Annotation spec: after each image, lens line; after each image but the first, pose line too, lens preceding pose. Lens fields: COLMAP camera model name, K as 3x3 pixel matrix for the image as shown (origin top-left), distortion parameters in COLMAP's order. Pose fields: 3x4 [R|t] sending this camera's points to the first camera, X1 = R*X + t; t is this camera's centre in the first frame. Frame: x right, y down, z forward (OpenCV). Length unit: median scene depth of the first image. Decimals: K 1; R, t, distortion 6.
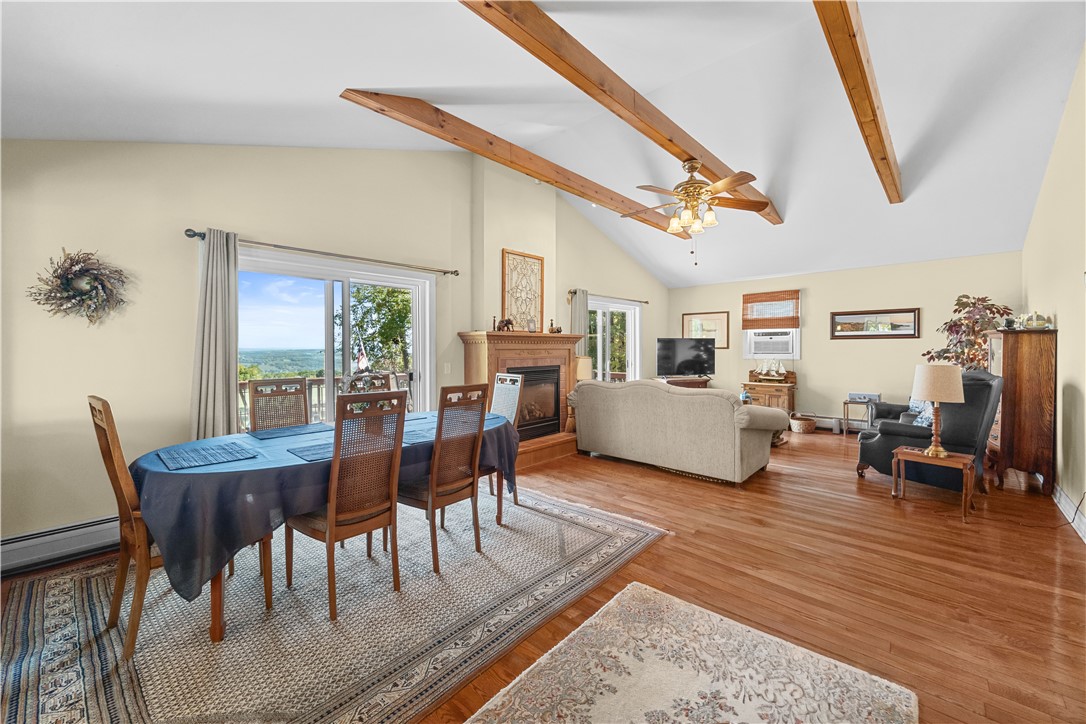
lens RADIAL K [[422.9, 0, 545.2], [0, 422.9, 352.6], [0, 0, 1]] dist [-0.000909, 0.000033]
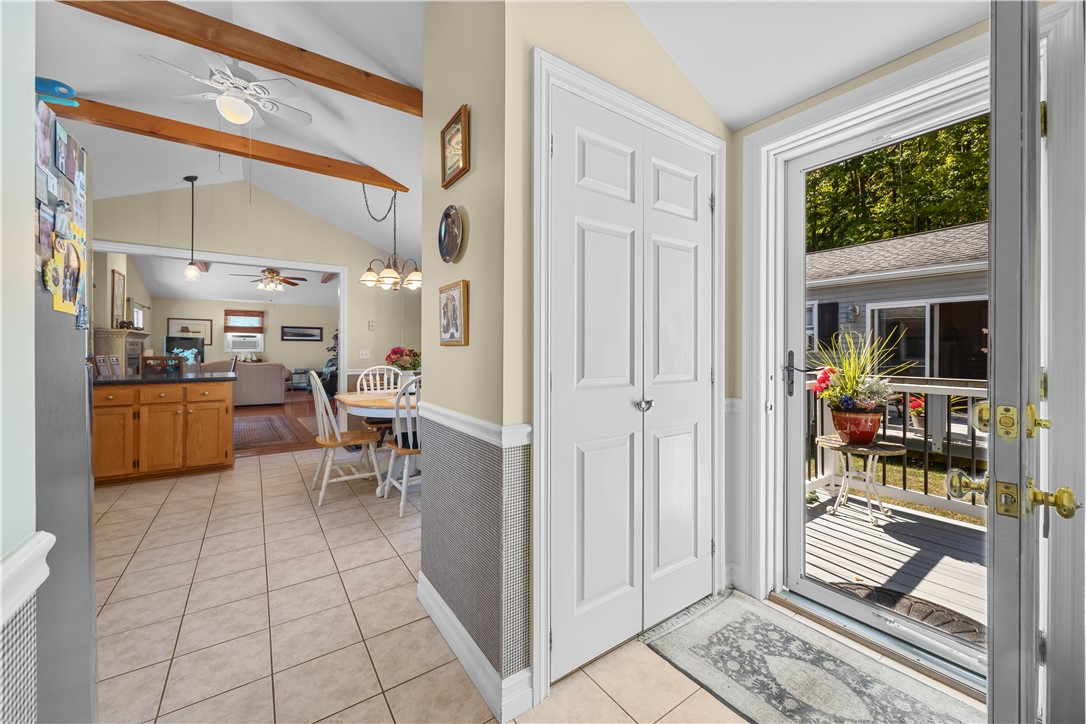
lens RADIAL K [[422.9, 0, 545.2], [0, 422.9, 352.6], [0, 0, 1]] dist [-0.000909, 0.000033]
pose [[0.211407, -0.000673, 0.977398, -0.834762], [0.004339, 0.999991, -0.000250, 0.024125], [-0.977389, 0.004293, 0.211408, -0.479883]]
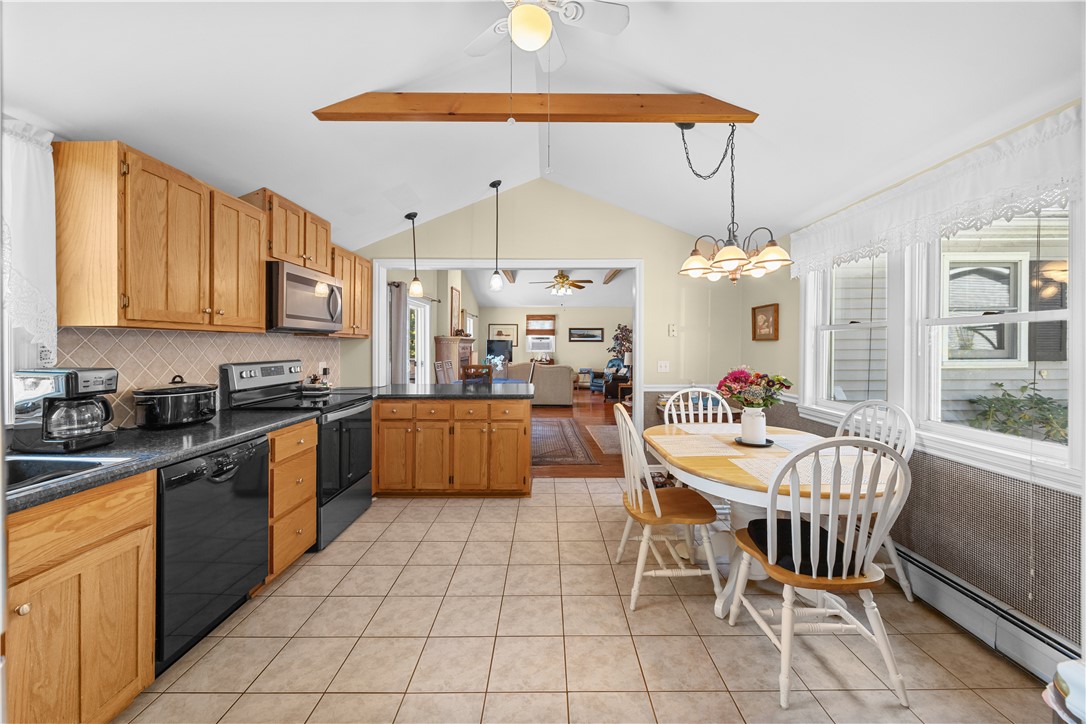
lens RADIAL K [[422.9, 0, 545.2], [0, 422.9, 352.6], [0, 0, 1]] dist [-0.000909, 0.000033]
pose [[0.731481, -0.008170, 0.681813, -0.702115], [0.002931, 0.999957, 0.008837, 0.000404], [-0.681856, -0.004466, 0.731473, -0.334001]]
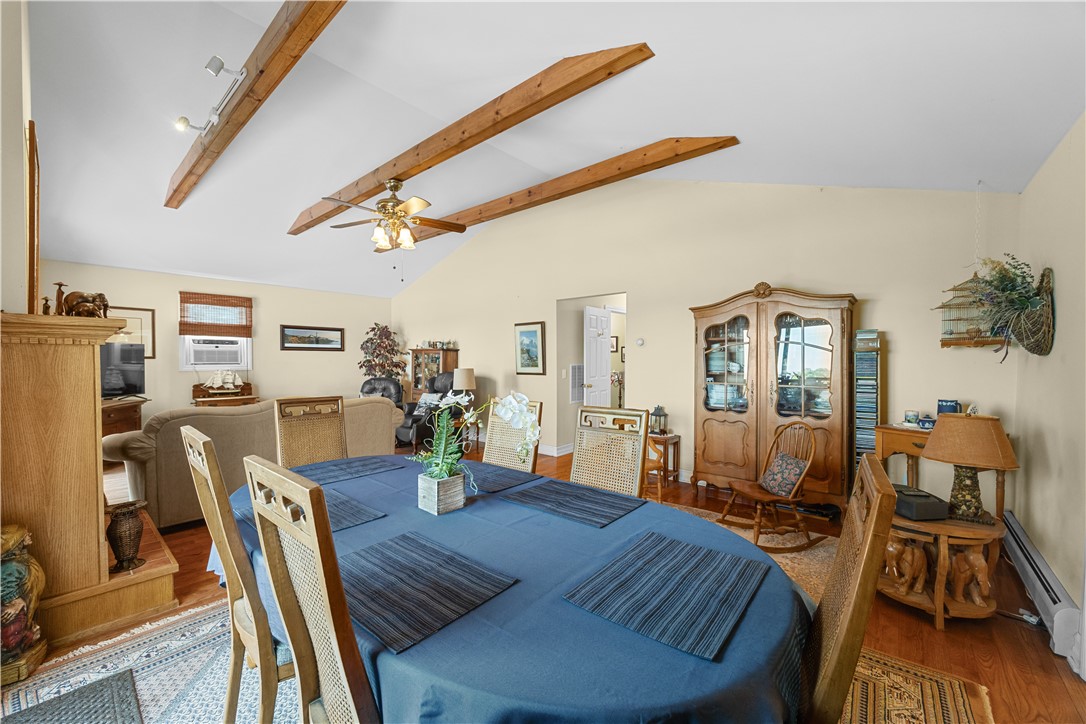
lens RADIAL K [[422.9, 0, 545.2], [0, 422.9, 352.6], [0, 0, 1]] dist [-0.000909, 0.000033]
pose [[-0.064037, 0.019678, 0.997753, -0.411485], [0.009260, 0.999774, -0.019124, 0.001355], [-0.997905, 0.008014, -0.064205, 0.389090]]
